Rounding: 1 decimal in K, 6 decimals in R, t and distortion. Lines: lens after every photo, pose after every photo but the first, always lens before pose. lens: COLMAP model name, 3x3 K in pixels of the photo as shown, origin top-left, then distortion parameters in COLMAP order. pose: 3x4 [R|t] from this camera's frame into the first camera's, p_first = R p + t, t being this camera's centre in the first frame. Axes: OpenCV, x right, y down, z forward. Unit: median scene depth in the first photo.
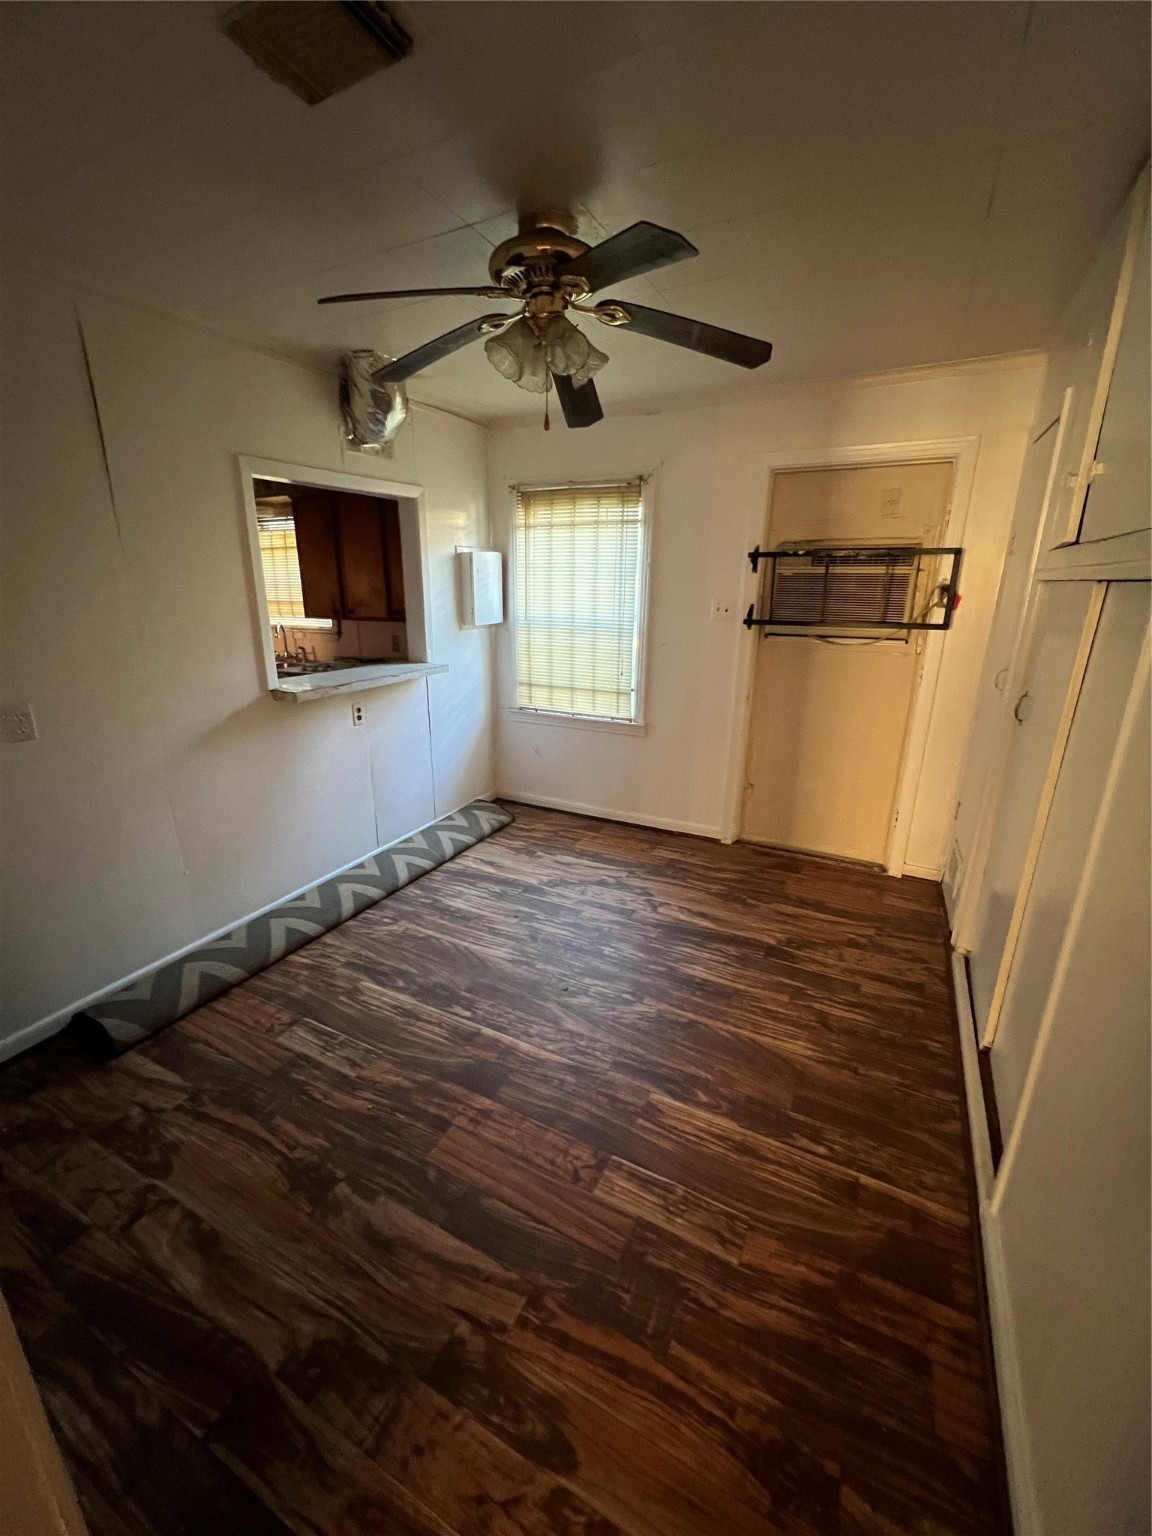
lens RADIAL K [[617.4, 0, 575.5], [0, 617.4, 770.6], [0, 0, 1]] dist [-0.003086, 0.000396]
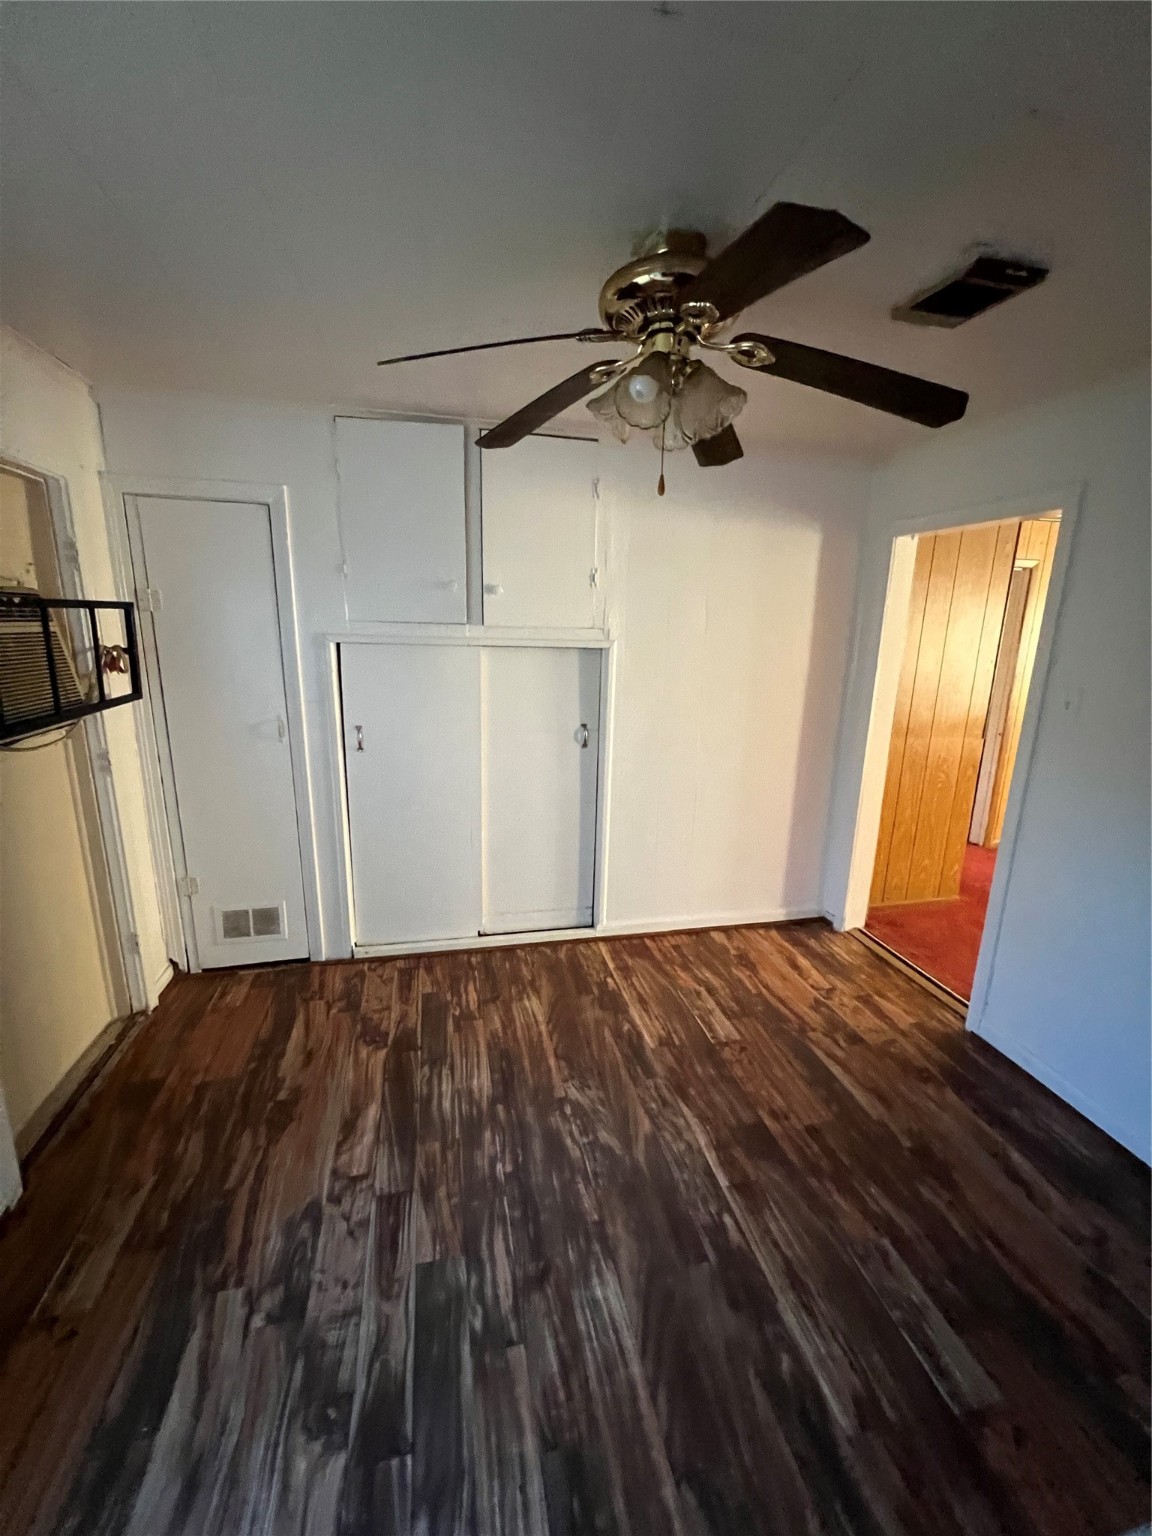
lens RADIAL K [[617.4, 0, 574.2], [0, 617.4, 763.4], [0, 0, 1]] dist [-0.003086, 0.000396]
pose [[-0.648310, -0.193312, 0.736427, -0.460726], [0.192071, 0.894424, 0.403875, -0.425024], [-0.736752, 0.403282, -0.542734, 1.201076]]
